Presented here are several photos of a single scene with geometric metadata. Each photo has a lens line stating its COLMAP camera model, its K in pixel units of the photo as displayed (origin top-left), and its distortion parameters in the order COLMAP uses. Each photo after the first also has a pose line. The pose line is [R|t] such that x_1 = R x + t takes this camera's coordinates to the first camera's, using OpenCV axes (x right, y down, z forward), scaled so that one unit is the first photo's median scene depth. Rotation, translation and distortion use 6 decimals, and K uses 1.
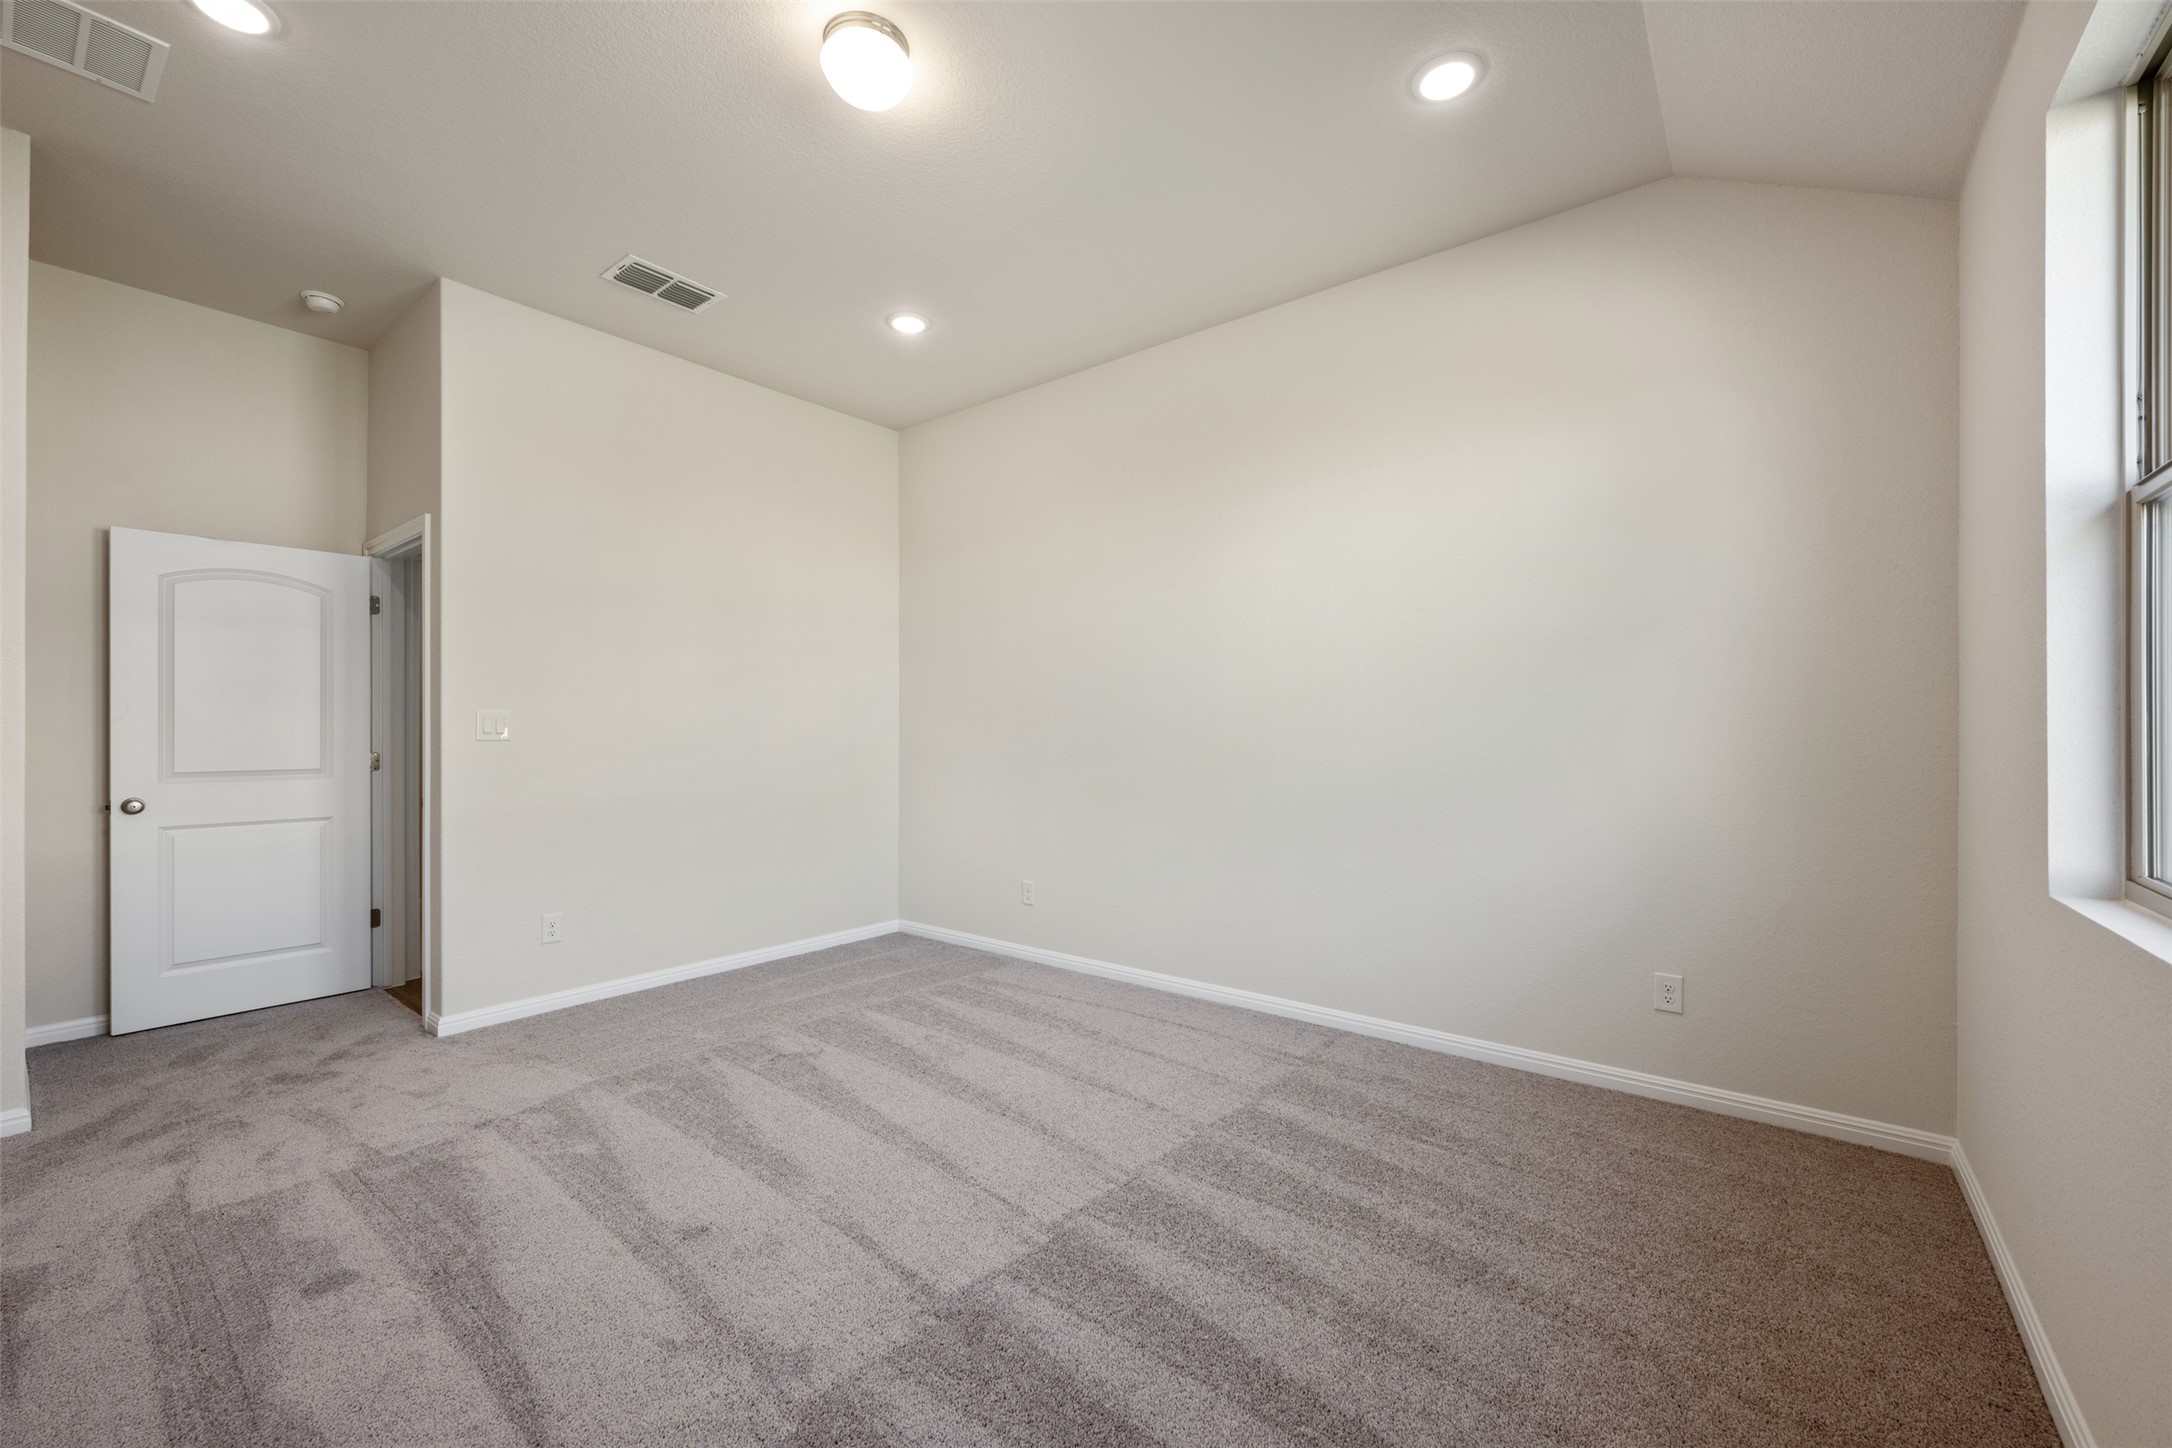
lens RADIAL K [[861.8, 0, 1082.9], [0, 861.8, 724.4], [0, 0, 1]] dist [-0.001303, 0.000083]
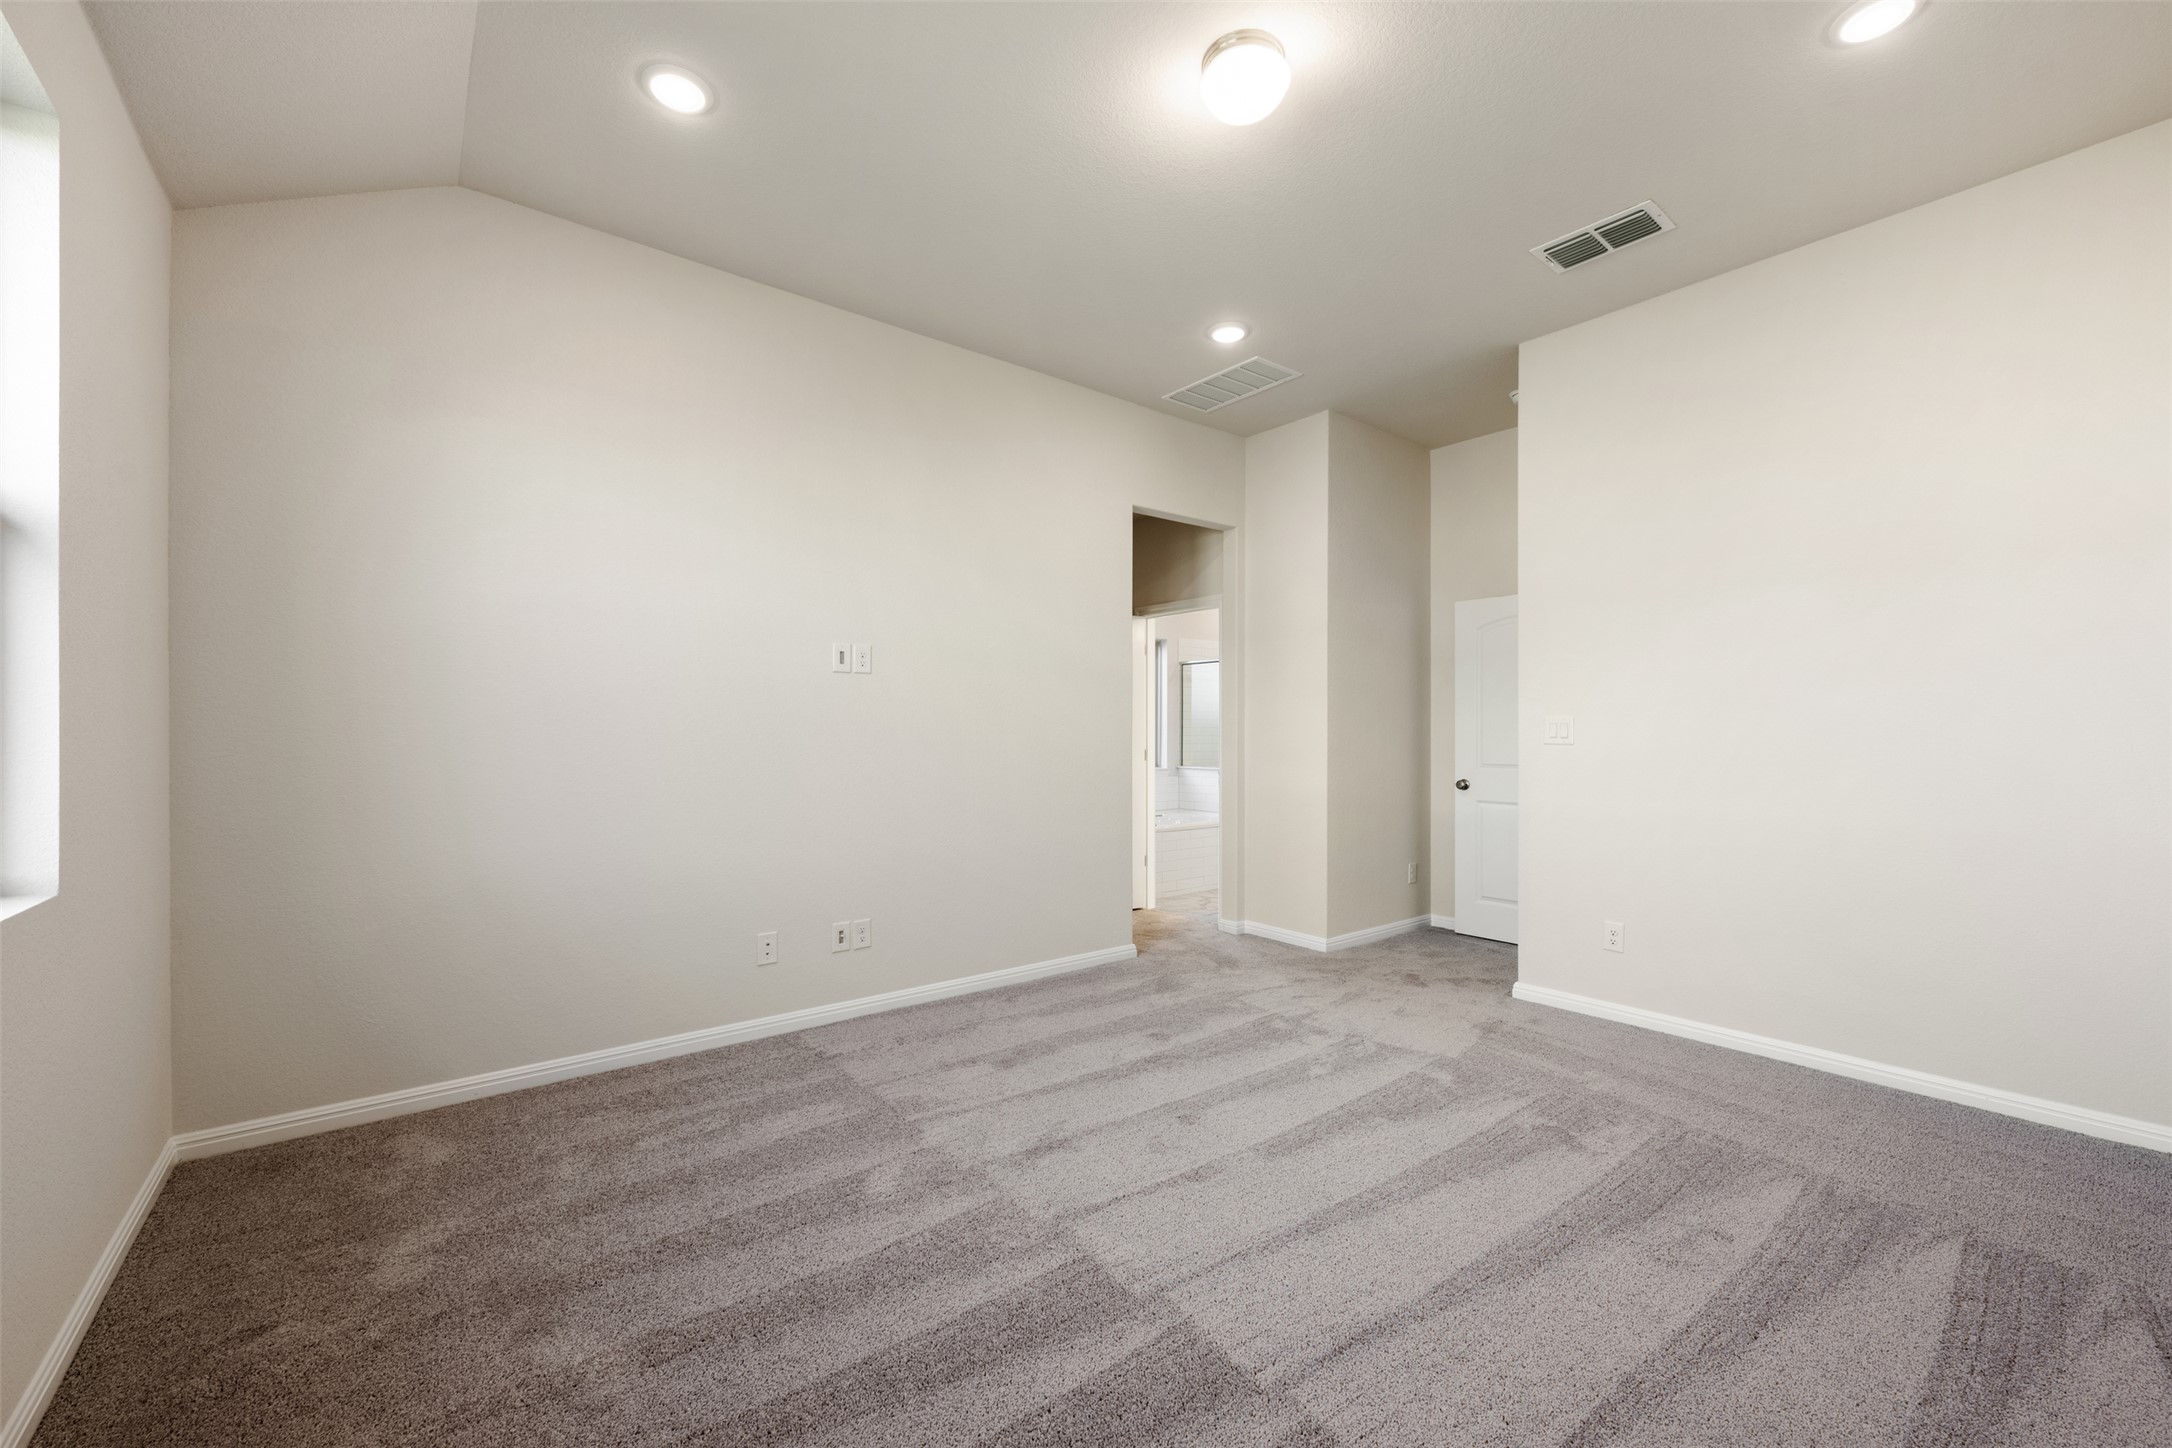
lens RADIAL K [[857.4, 0, 1083.3], [0, 857.4, 731.2], [0, 0, 1]] dist [-0.001199, 0.000268]
pose [[-0.223231, -0.000332, -0.974765, 0.647744], [0.005757, 0.999982, -0.001659, 0.000840], [0.974748, -0.005982, -0.223226, 0.867746]]
